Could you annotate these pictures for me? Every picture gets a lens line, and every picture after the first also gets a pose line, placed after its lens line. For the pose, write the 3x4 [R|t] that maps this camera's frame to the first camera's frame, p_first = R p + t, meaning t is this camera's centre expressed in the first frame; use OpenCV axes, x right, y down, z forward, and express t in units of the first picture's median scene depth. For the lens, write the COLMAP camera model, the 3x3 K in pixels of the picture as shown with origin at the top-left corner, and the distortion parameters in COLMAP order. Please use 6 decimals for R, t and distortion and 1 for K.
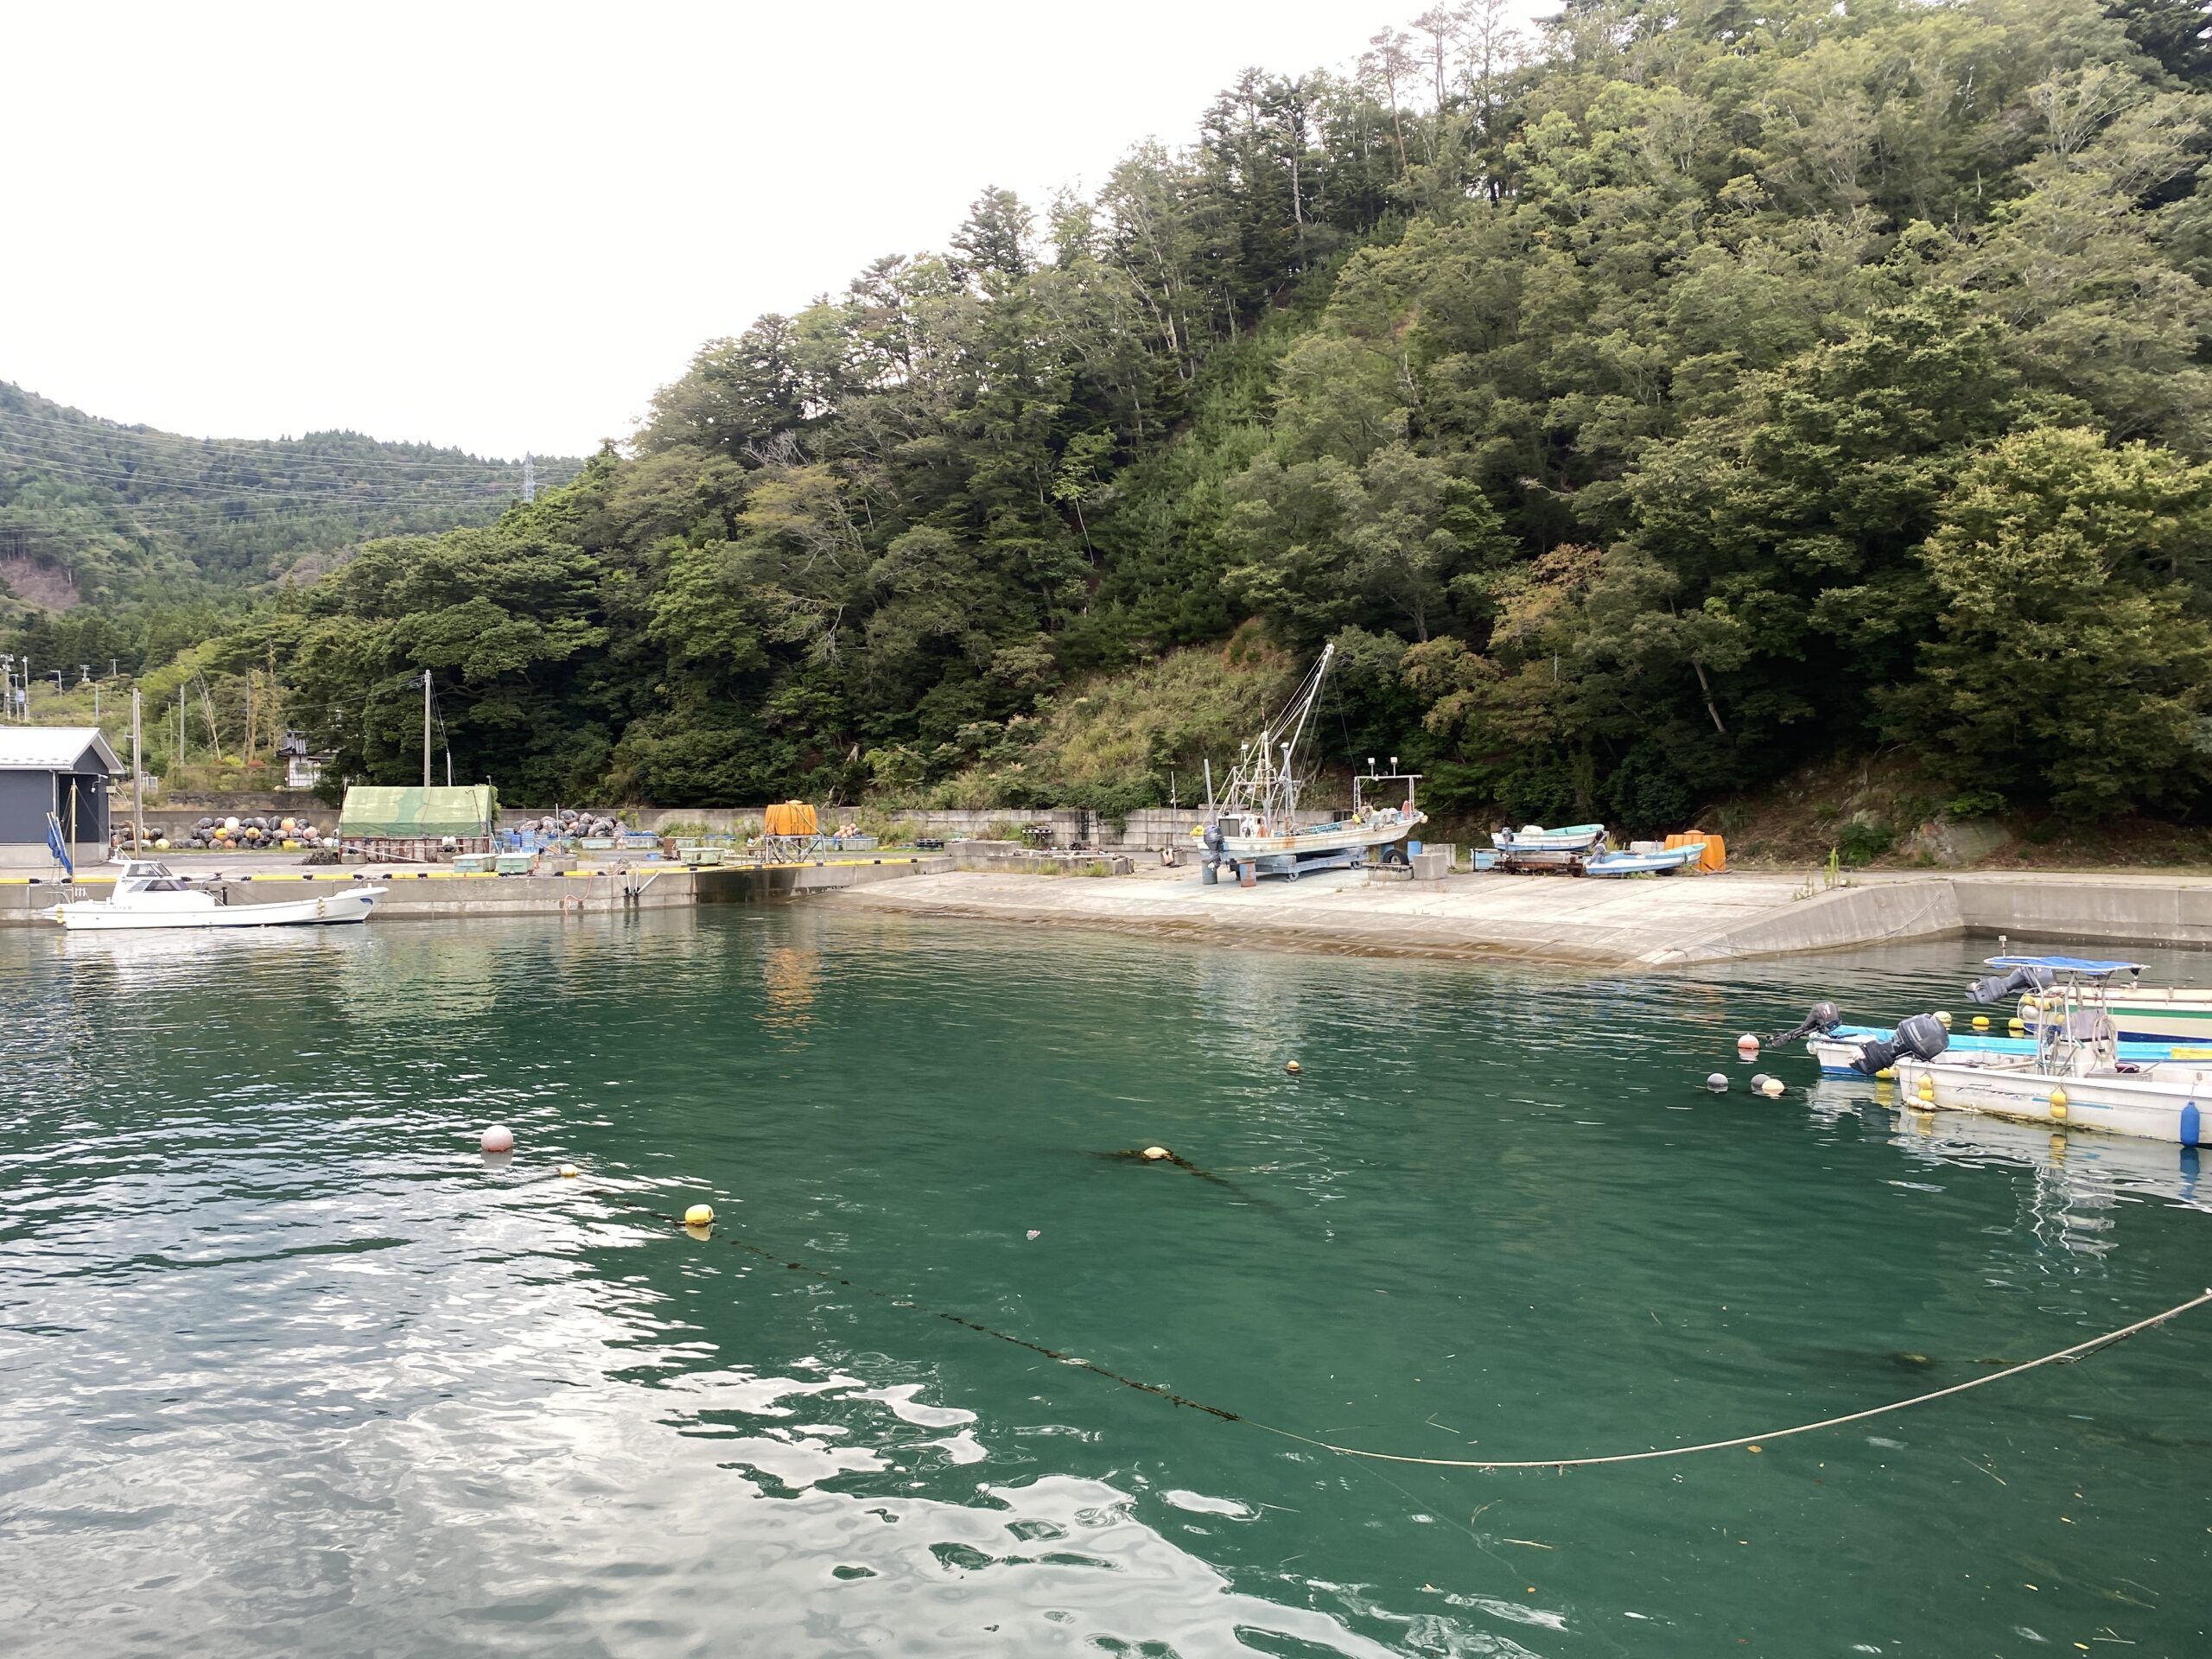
lens RADIAL K [[1674.1, 0, 1102.8], [0, 1674.1, 837.7], [0, 0, 1]] dist [0.039902, 0.002388]
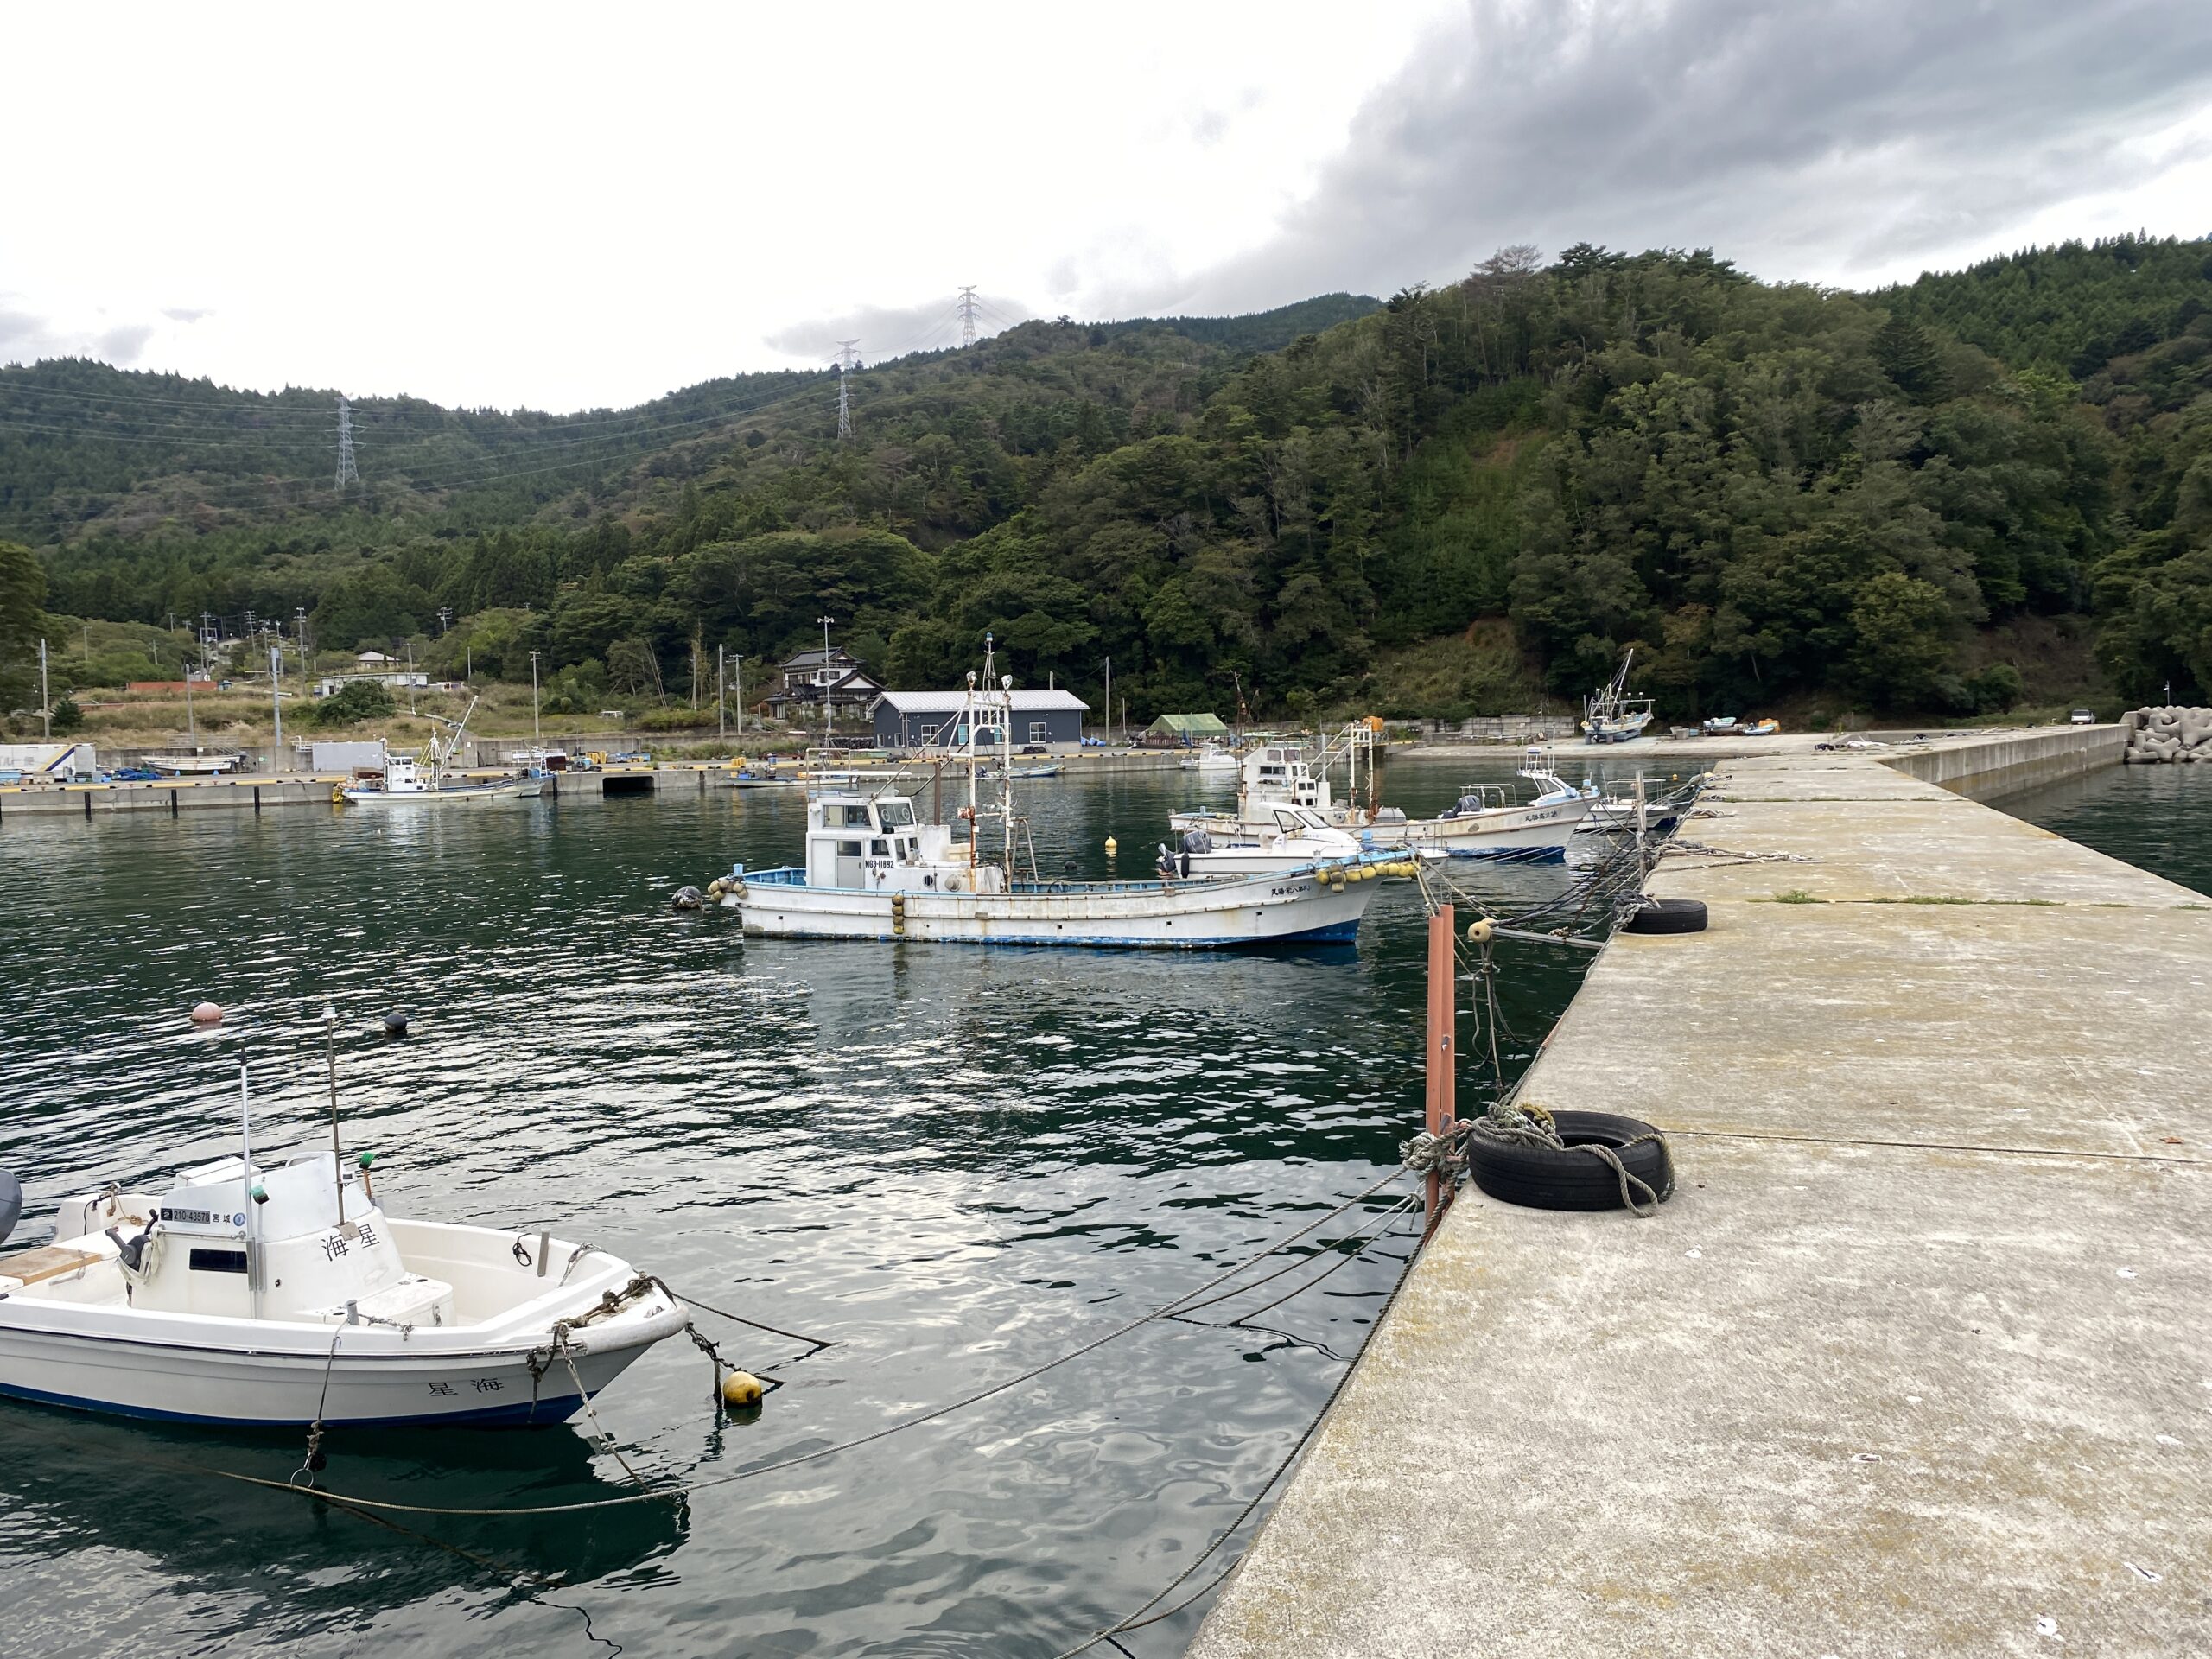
lens RADIAL K [[1674.1, 0, 1109.0], [0, 1674.1, 821.1], [0, 0, 1]] dist [0.039902, 0.002388]
pose [[0.981983, -0.033597, 0.185958, -1.150240], [0.026769, 0.998876, 0.039109, 0.024849], [-0.187063, -0.033426, 0.981779, -1.404585]]
